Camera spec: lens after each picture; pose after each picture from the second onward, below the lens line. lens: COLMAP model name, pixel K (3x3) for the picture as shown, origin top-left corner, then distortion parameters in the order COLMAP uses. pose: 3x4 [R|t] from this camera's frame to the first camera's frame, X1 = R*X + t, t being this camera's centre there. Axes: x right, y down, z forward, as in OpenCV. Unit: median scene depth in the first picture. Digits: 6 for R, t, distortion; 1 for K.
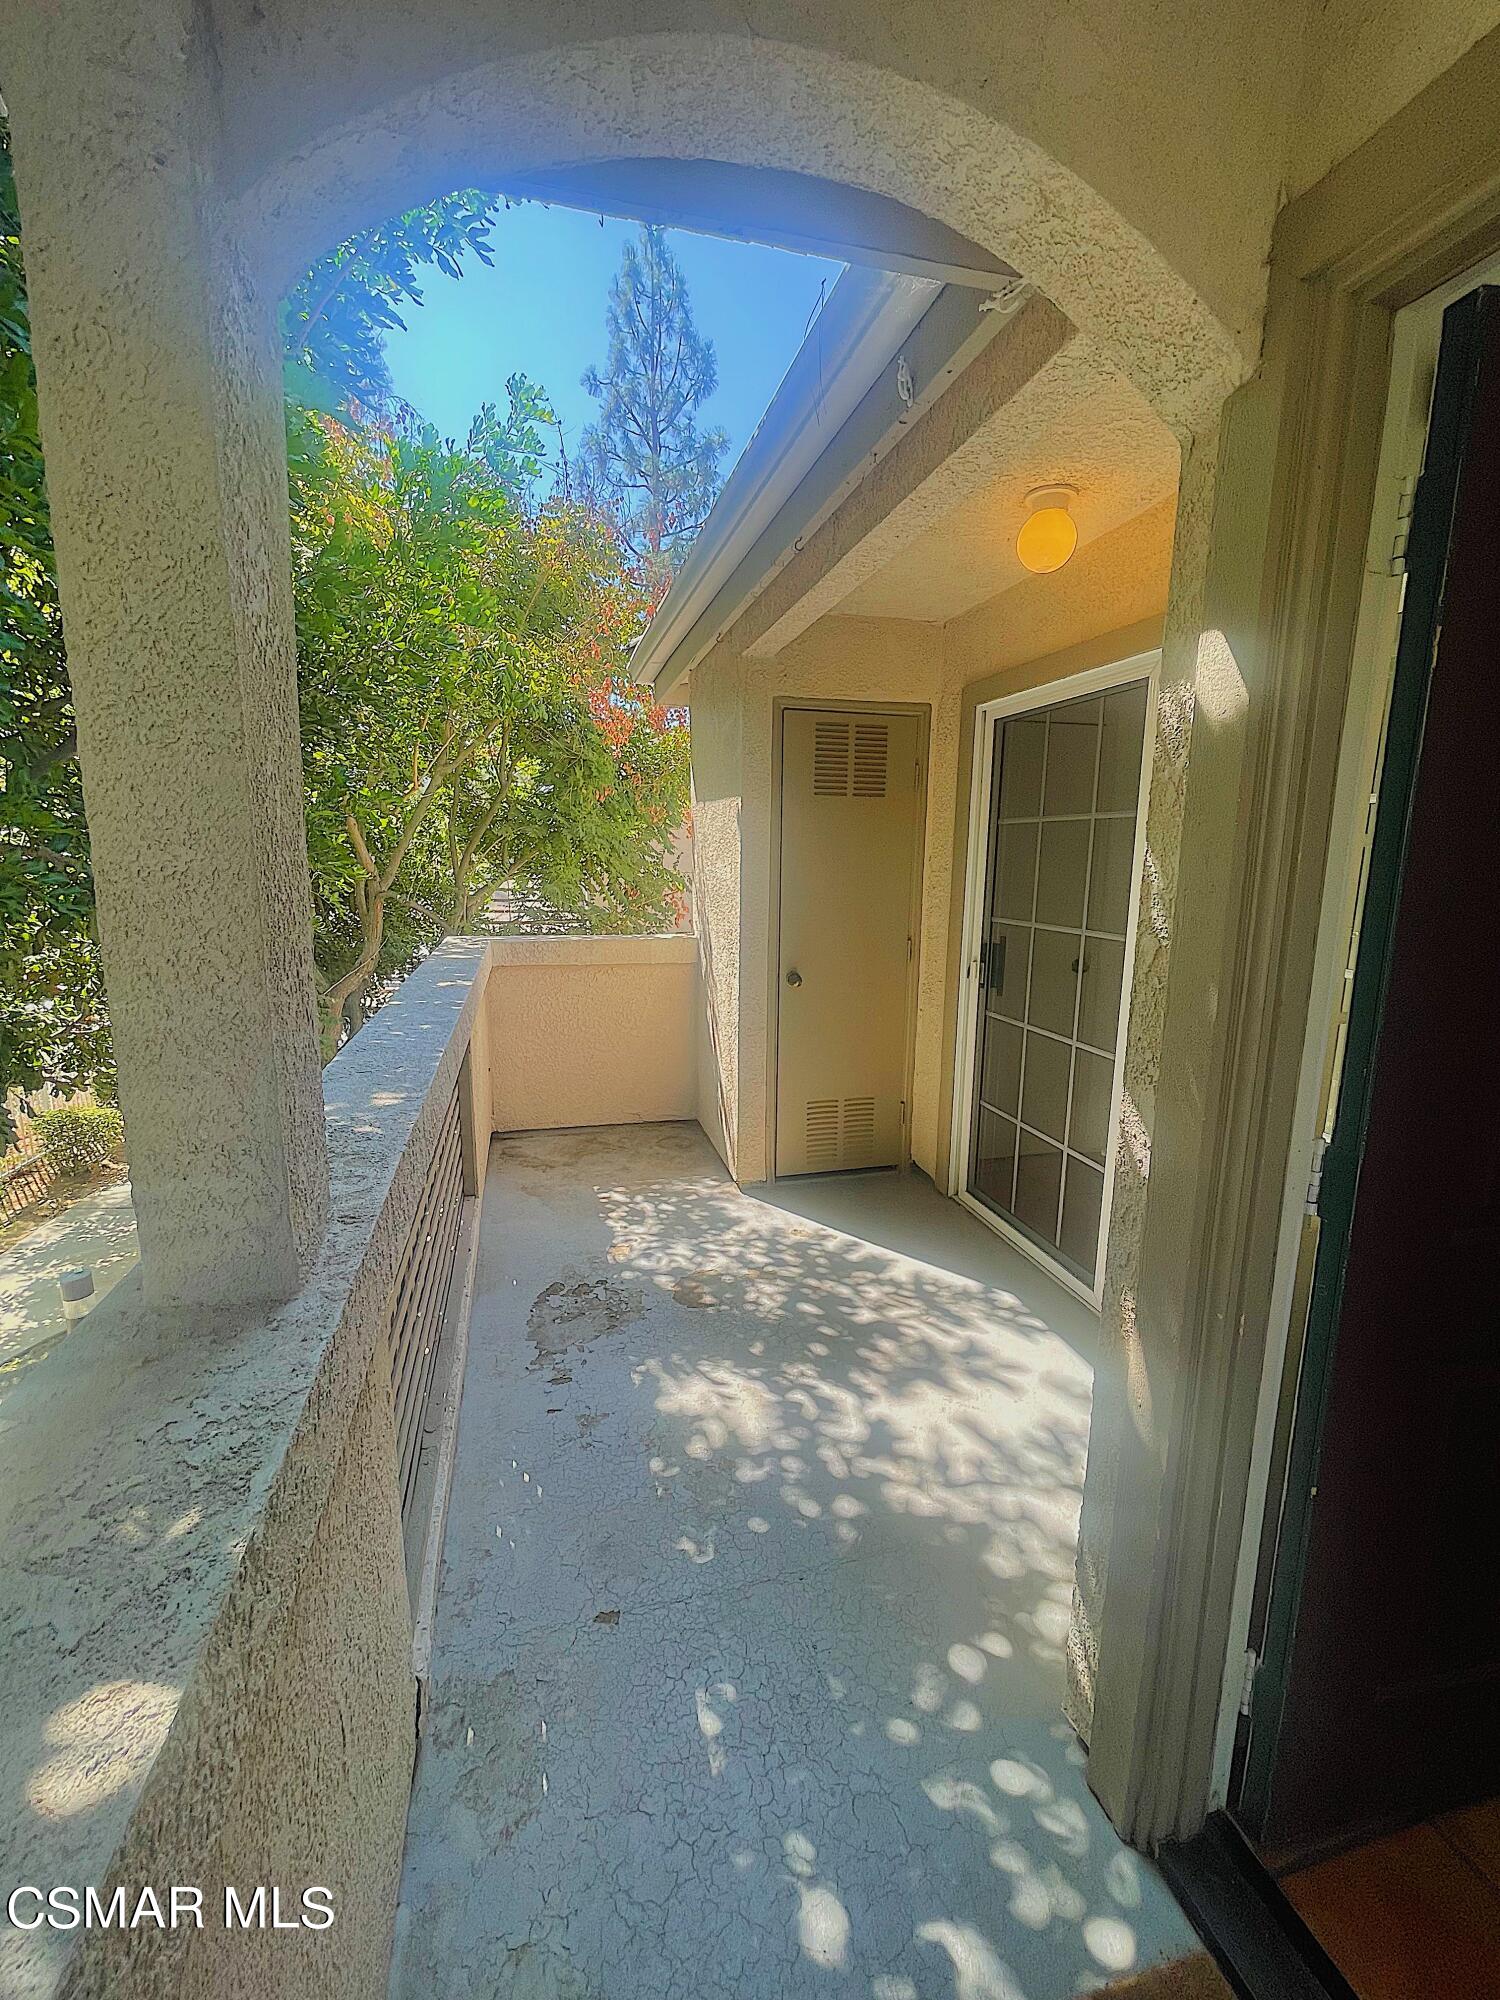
lens RADIAL K [[805.8, 0, 746.7], [0, 805.8, 991.4], [0, 0, 1]] dist [-0.000694, -0.000159]
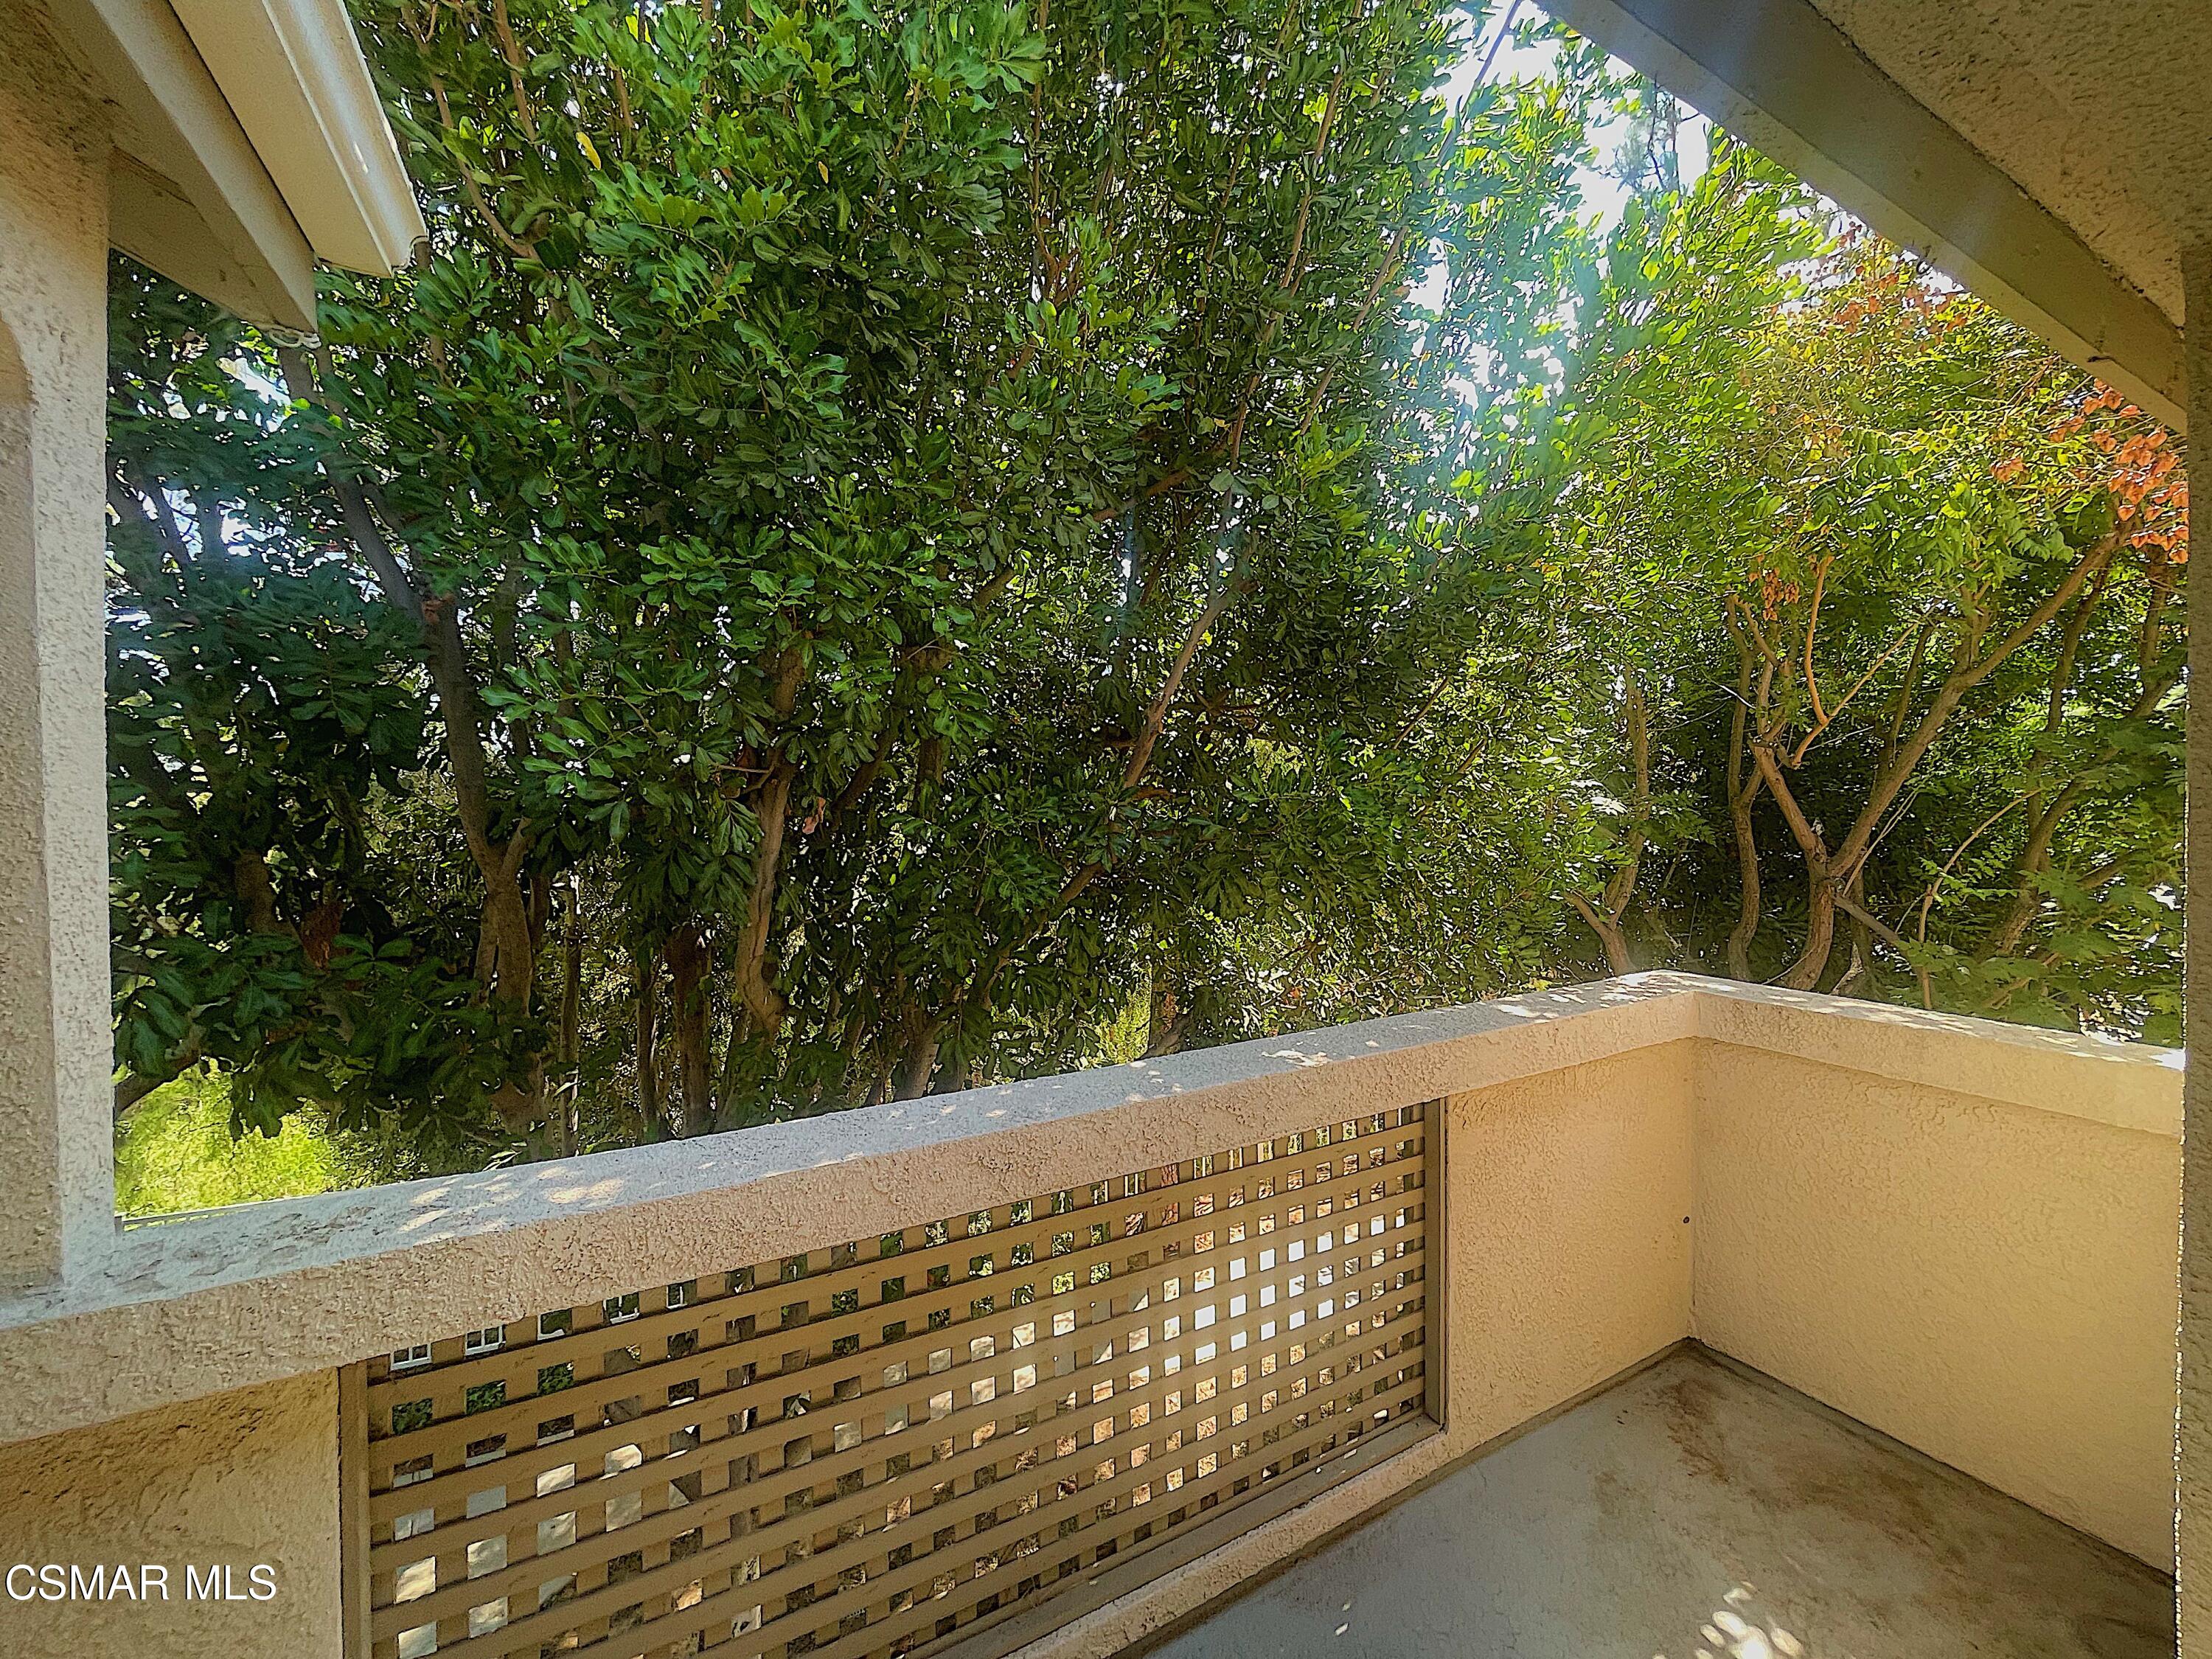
lens RADIAL K [[891.2, 0, 1125.5], [0, 891.2, 812.9], [0, 0, 1]] dist [-0.000694, -0.000159]
pose [[0.254592, -0.001797, -0.967047, 0.183893], [-0.154250, 0.987120, -0.042444, -0.097467], [0.954667, 0.159973, 0.251036, 0.455420]]
